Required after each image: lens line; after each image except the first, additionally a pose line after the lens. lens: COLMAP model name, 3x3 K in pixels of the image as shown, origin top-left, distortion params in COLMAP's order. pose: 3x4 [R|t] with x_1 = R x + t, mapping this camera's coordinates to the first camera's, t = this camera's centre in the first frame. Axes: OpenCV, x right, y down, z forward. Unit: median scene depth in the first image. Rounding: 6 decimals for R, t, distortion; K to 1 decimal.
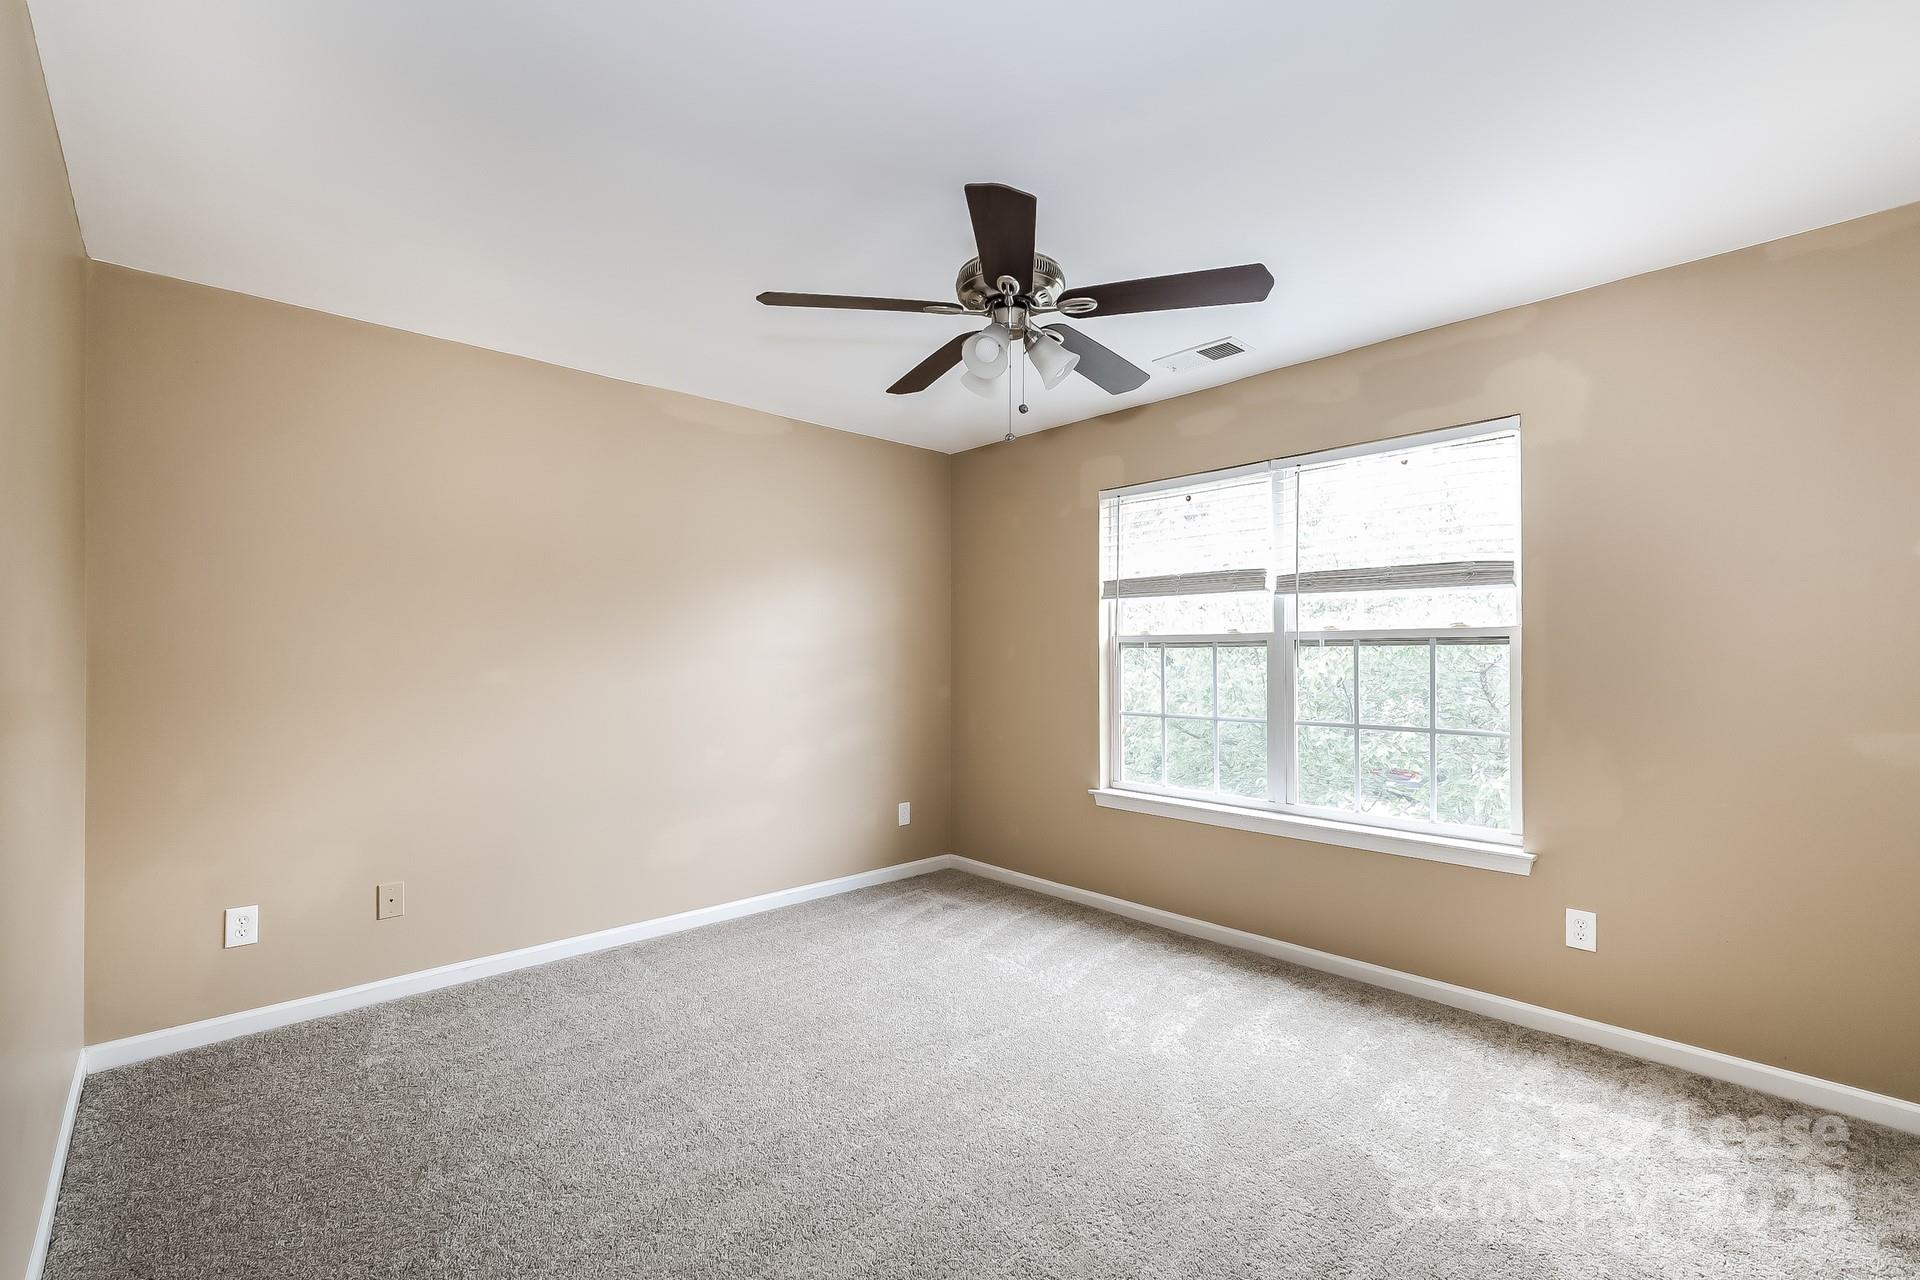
lens RADIAL K [[833.2, 0, 966.1], [0, 833.2, 640.0], [0, 0, 1]] dist [0.001275, 0.000129]
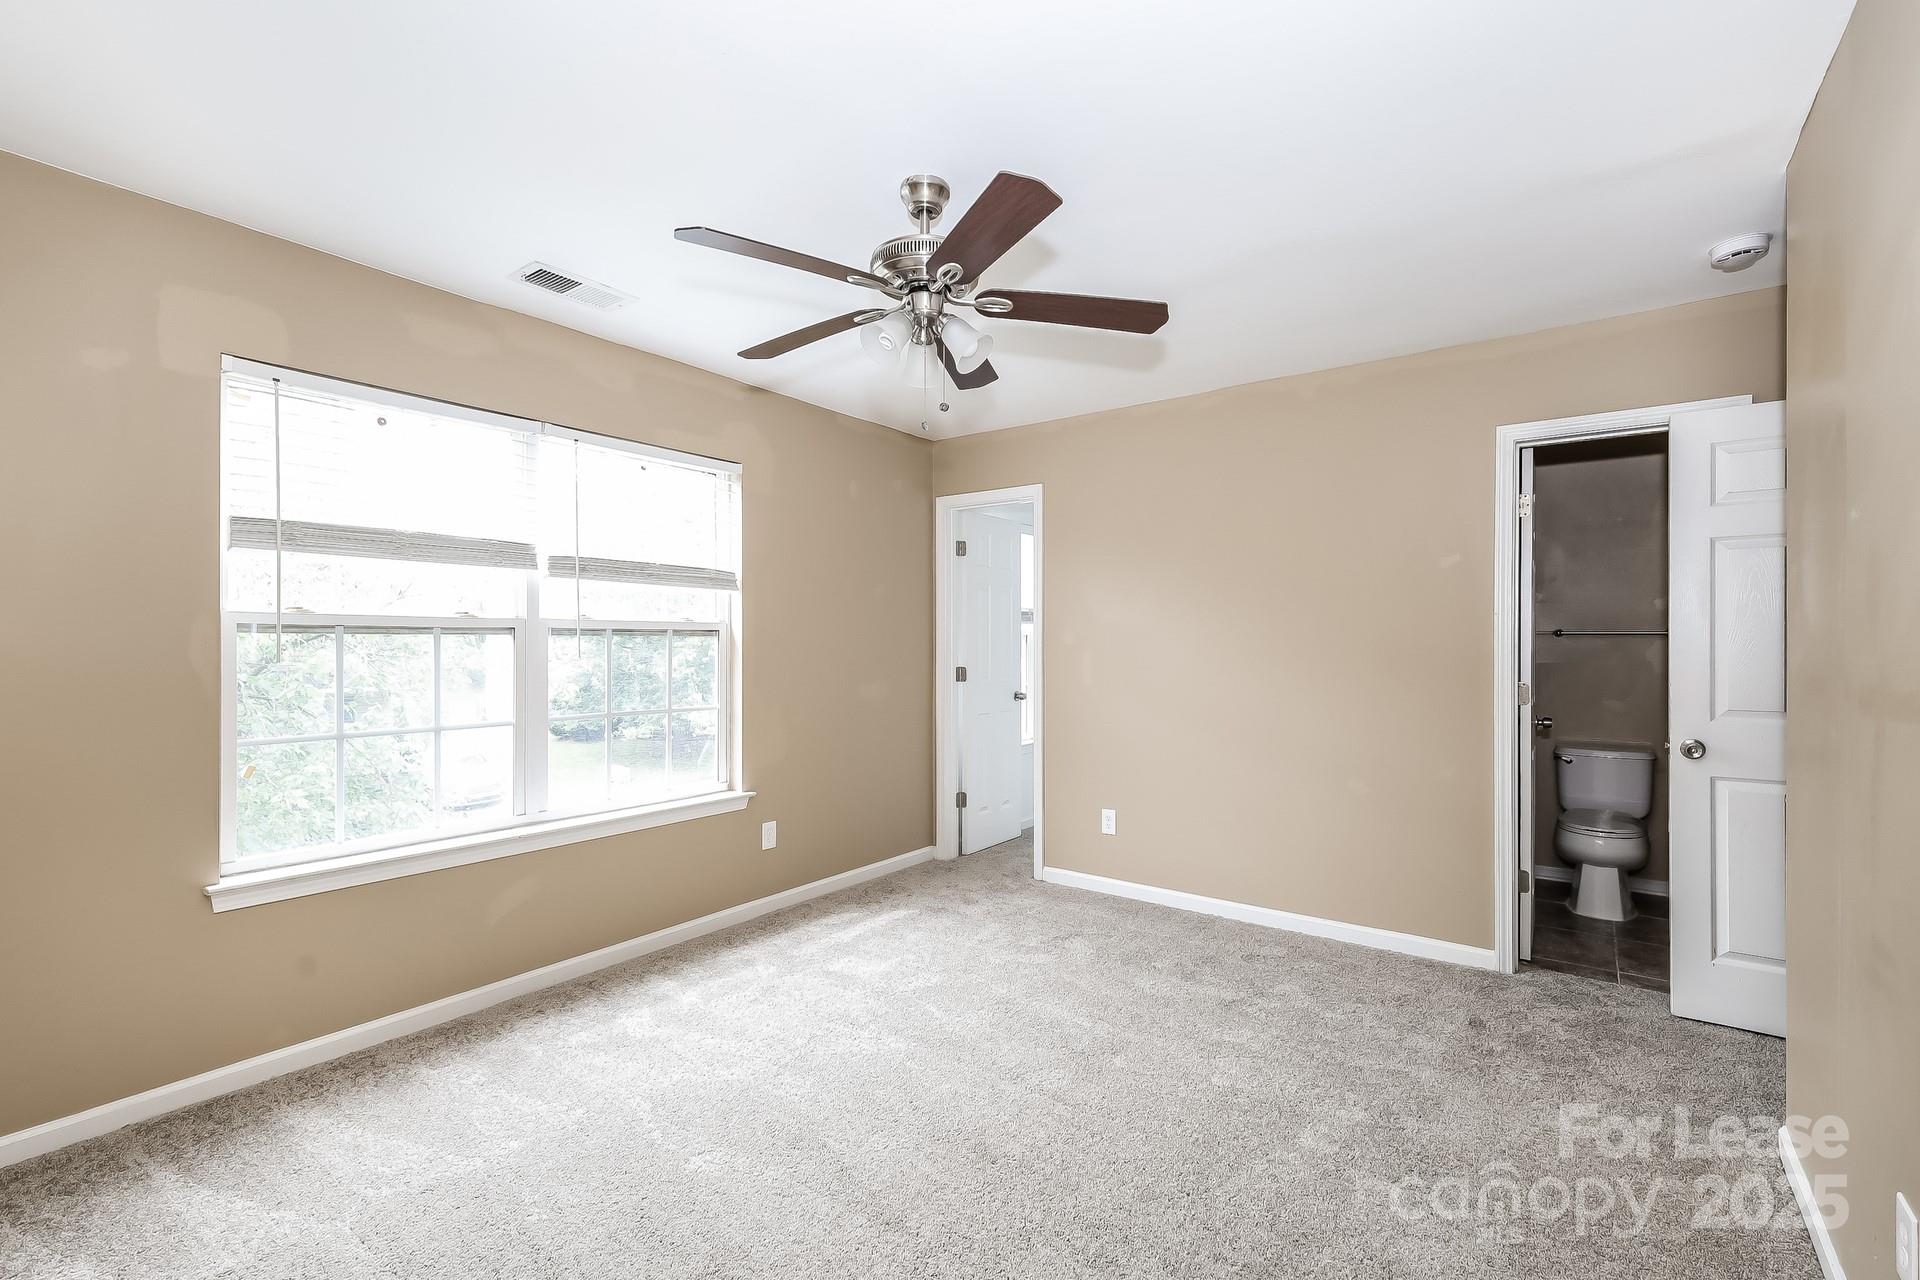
lens RADIAL K [[833.2, 0, 966.1], [0, 833.2, 640.0], [0, 0, 1]] dist [0.001275, 0.000129]
pose [[-0.169737, 0.007163, 0.985463, -0.575861], [-0.015499, 0.999830, -0.009937, 0.015070], [-0.985367, -0.016961, -0.169597, 0.712565]]
